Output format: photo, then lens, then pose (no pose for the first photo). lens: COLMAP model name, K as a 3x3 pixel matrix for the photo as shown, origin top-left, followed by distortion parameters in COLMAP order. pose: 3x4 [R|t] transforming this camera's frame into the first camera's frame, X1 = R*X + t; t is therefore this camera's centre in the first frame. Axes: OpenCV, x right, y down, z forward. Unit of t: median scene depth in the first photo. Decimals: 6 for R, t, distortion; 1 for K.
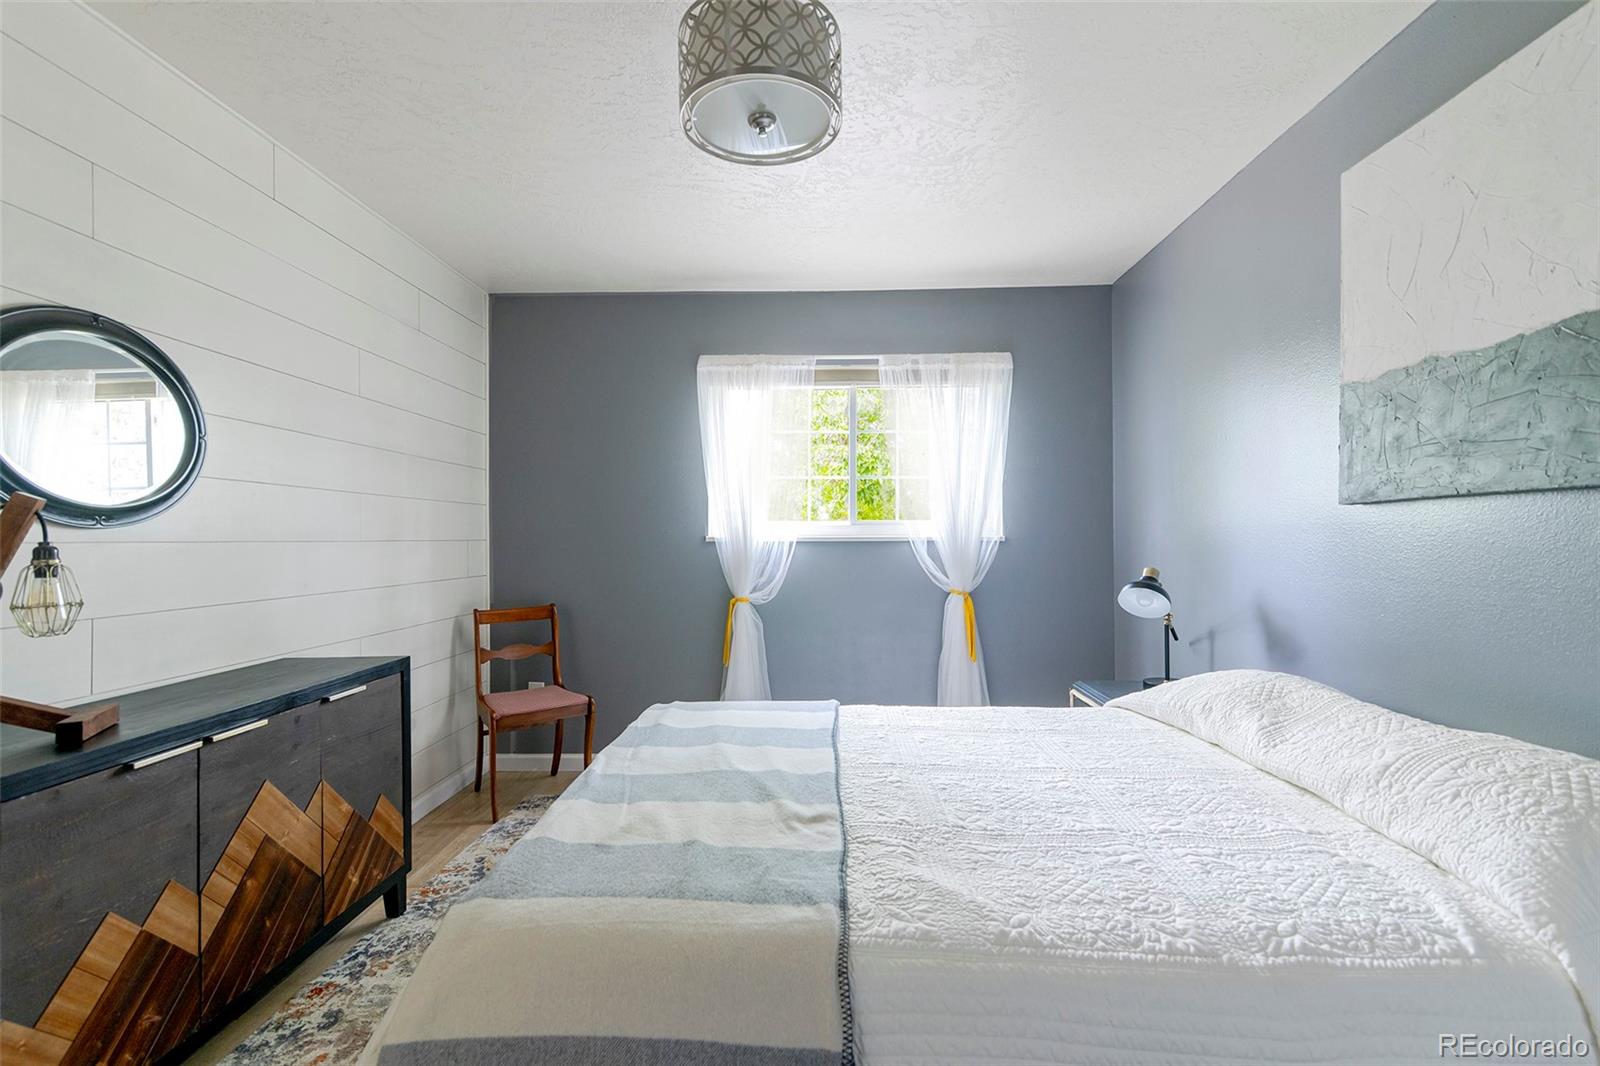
lens RADIAL K [[721.0, 0, 800.0], [0, 721.0, 535.1], [0, 0, 1]] dist [0.016961, -0.002809]
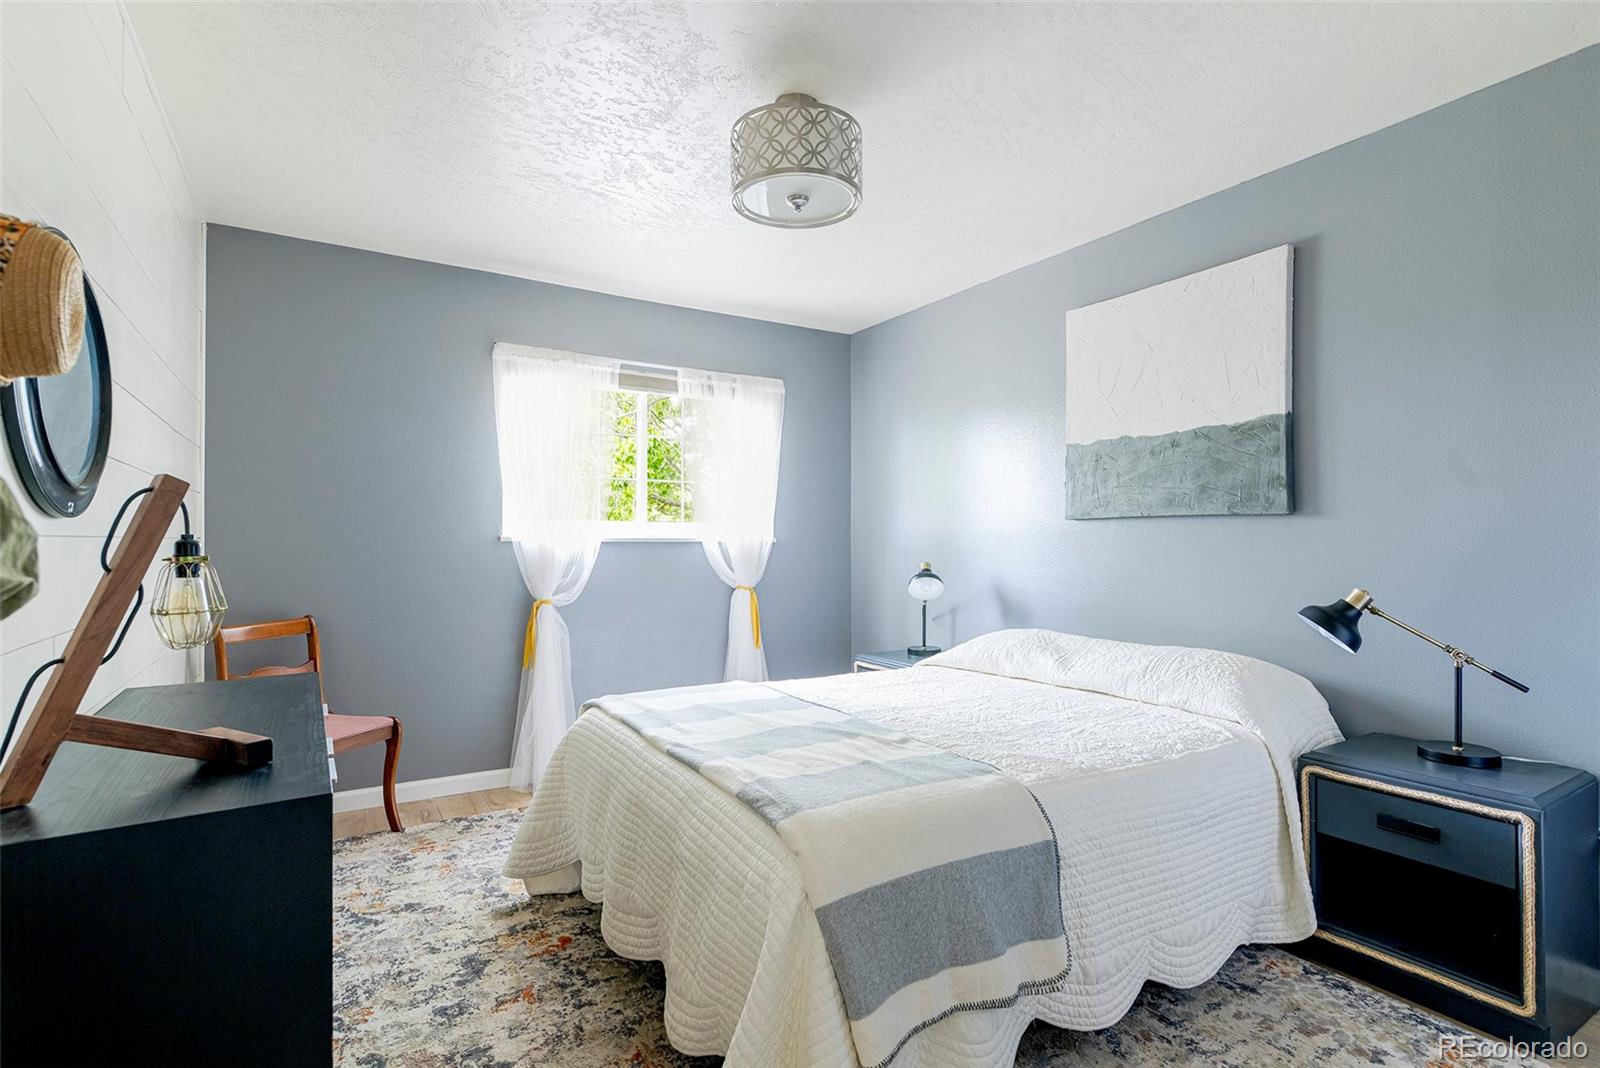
lens RADIAL K [[801.3, 0, 760.5], [0, 801.3, 534.5], [0, 0, 1]] dist [0.015309, -0.003454]
pose [[0.836866, 0.010676, 0.547304, -0.587445], [-0.008667, 0.999943, -0.006254, 0.005332], [-0.547339, 0.000490, 0.836911, -0.076941]]
